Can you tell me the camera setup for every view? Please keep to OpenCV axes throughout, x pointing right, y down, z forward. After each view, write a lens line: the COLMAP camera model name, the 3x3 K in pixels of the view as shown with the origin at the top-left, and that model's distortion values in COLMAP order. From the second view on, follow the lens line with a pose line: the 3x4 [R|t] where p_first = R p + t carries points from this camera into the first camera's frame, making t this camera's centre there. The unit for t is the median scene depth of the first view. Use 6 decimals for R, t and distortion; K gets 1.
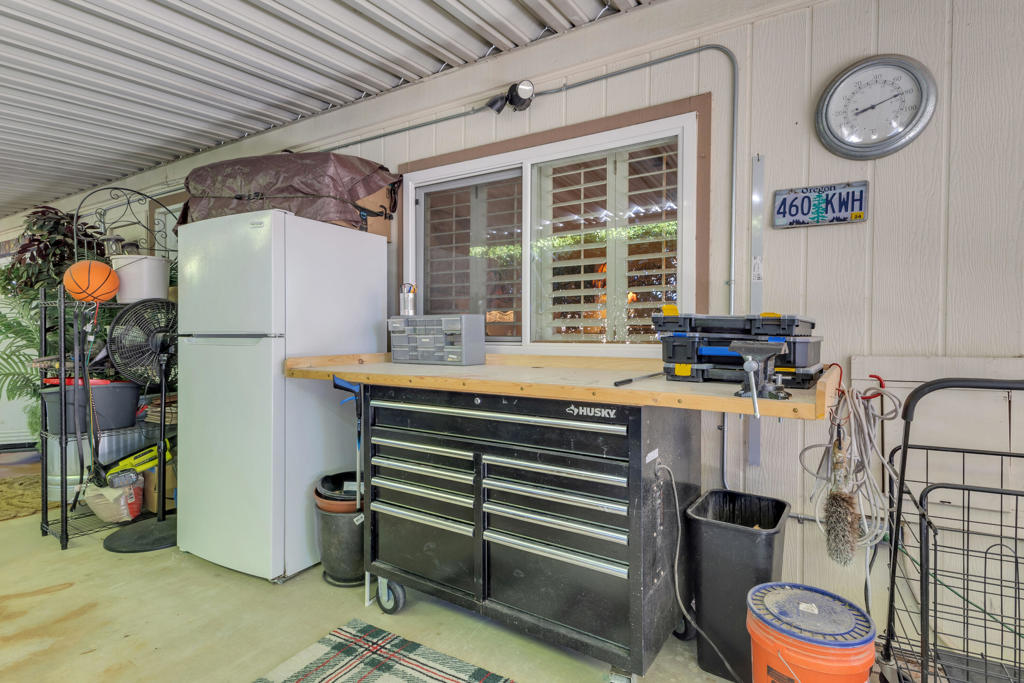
lens RADIAL K [[518.1, 0, 512.0], [0, 518.1, 341.5], [0, 0, 1]] dist [0.011784, -0.000484]
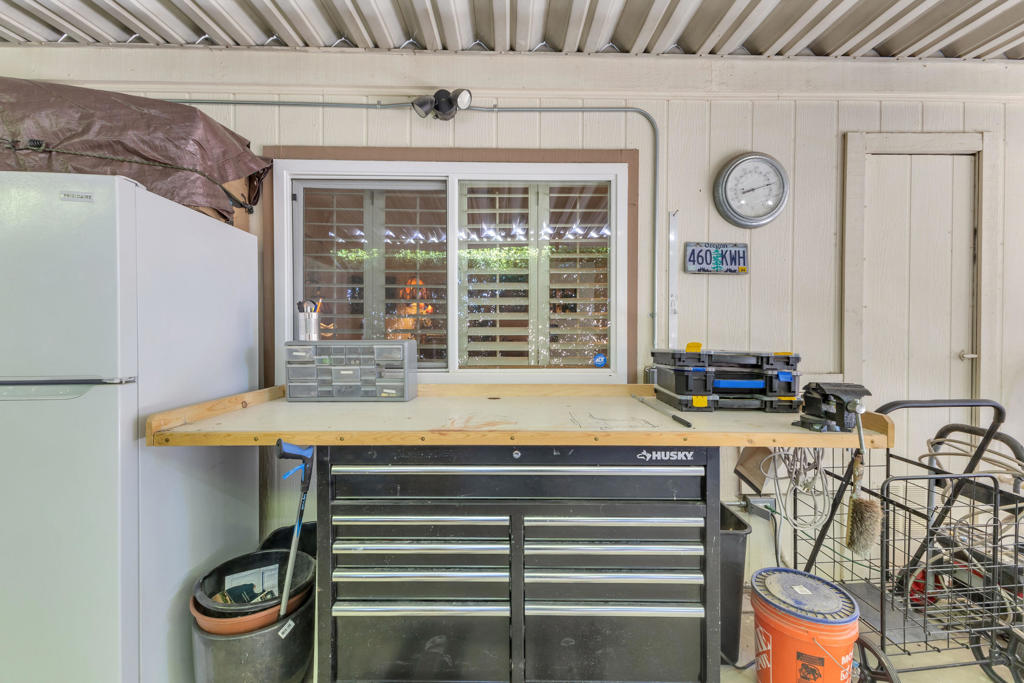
lens RADIAL K [[438.4, 0, 515.3], [0, 438.4, 340.4], [0, 0, 1]] dist [0.007454, -0.000500]
pose [[0.838054, -0.010622, 0.545485, -0.356134], [0.010569, 0.999939, 0.003233, -0.057671], [-0.545486, 0.003056, 0.838115, 0.311280]]
